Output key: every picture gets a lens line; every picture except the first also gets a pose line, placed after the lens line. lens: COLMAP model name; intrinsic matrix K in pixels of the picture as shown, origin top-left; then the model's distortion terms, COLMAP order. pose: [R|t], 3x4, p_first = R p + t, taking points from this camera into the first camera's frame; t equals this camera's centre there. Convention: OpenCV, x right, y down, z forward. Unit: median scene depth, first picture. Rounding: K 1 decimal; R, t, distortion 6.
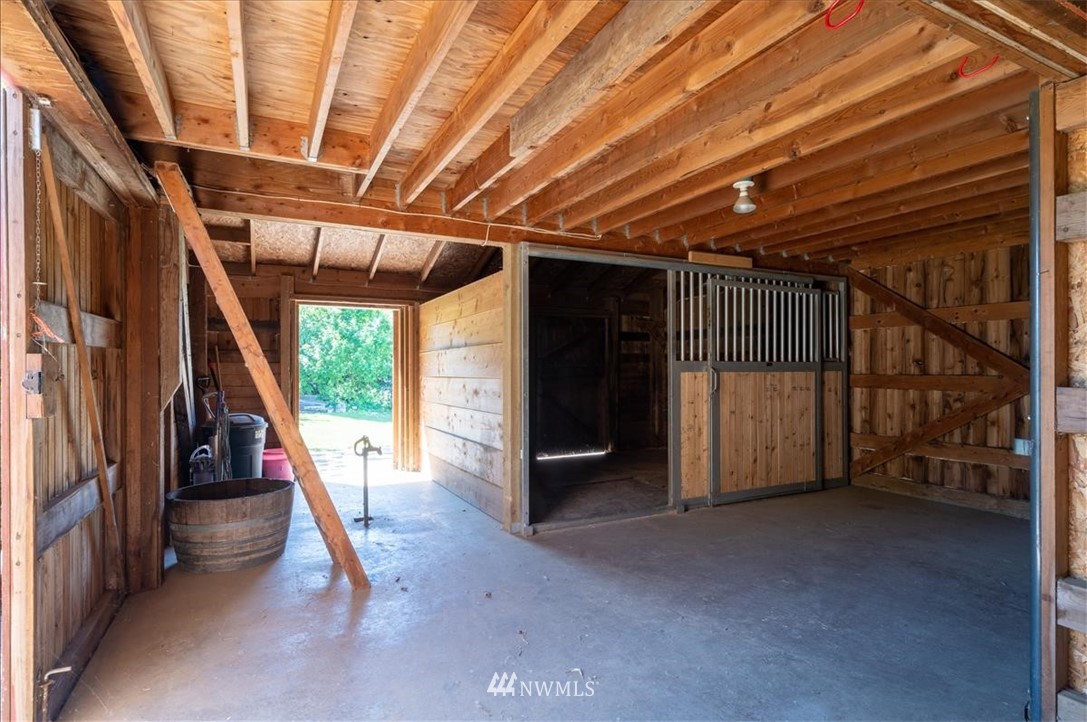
lens RADIAL K [[522.7, 0, 543.5], [0, 522.7, 361.0], [0, 0, 1]] dist [0.000735, 0.000077]
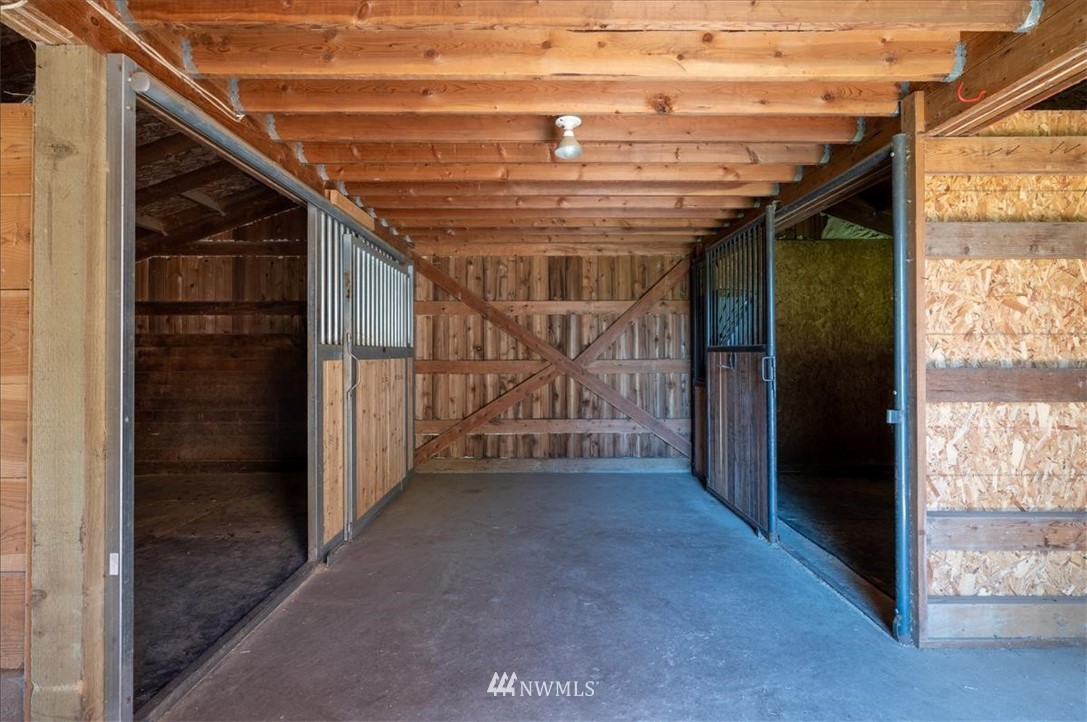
lens RADIAL K [[522.3, 0, 543.2], [0, 522.3, 347.3], [0, 0, 1]] dist [0.001971, 0.000384]
pose [[0.469760, 0.008368, 0.882755, -0.197849], [-0.008653, 0.999951, -0.004875, 0.004123], [-0.882752, -0.005349, 0.469809, 0.398309]]
